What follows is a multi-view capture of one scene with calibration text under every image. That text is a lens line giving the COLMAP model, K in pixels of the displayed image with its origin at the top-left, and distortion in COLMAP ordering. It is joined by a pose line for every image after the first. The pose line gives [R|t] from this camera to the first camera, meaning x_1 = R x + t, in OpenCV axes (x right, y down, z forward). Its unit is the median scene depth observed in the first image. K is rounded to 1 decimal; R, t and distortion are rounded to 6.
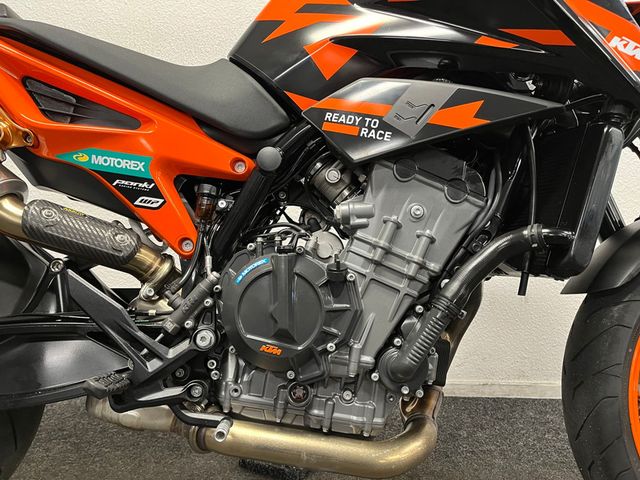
lens RADIAL K [[485.9, 0, 320.0], [0, 485.9, 240.0], [0, 0, 1]] dist [0.028909, -0.003487]
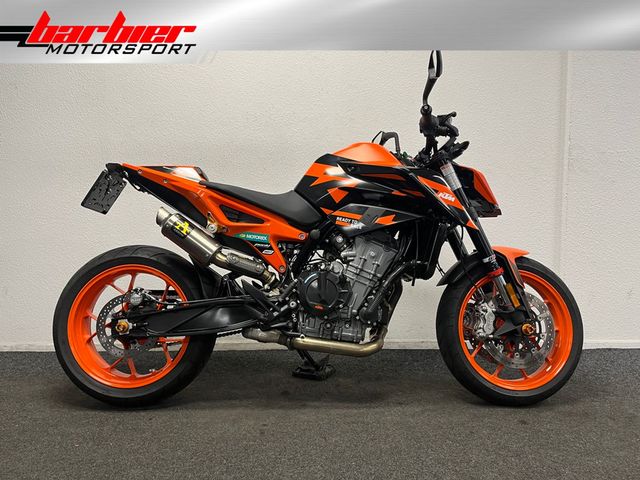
lens RADIAL K [[485.9, 0, 320.0], [0, 485.9, 240.0], [0, 0, 1]] dist [0.028909, -0.003487]
pose [[0.999734, -0.015773, 0.016813, -0.125788], [0.016235, 0.999484, -0.027698, -0.068799], [-0.016367, 0.027964, 0.999475, -1.602760]]
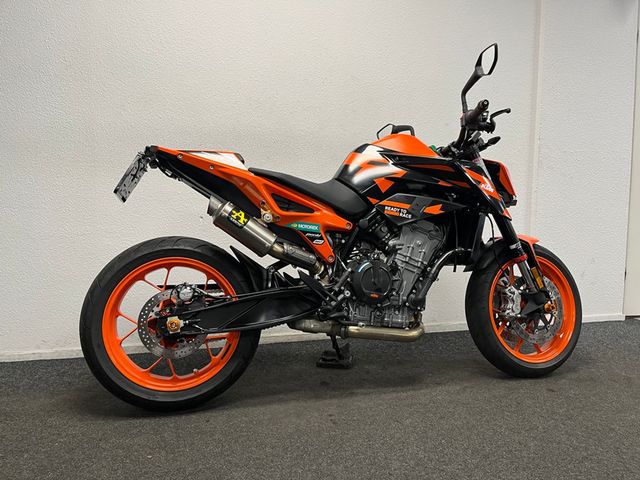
lens RADIAL K [[485.9, 0, 320.0], [0, 485.9, 240.0], [0, 0, 1]] dist [0.028909, -0.003487]
pose [[0.966465, -0.027470, 0.255325, -1.020477], [0.030276, 0.999517, -0.007067, -0.072121], [-0.255007, 0.014560, 0.966829, -1.476422]]
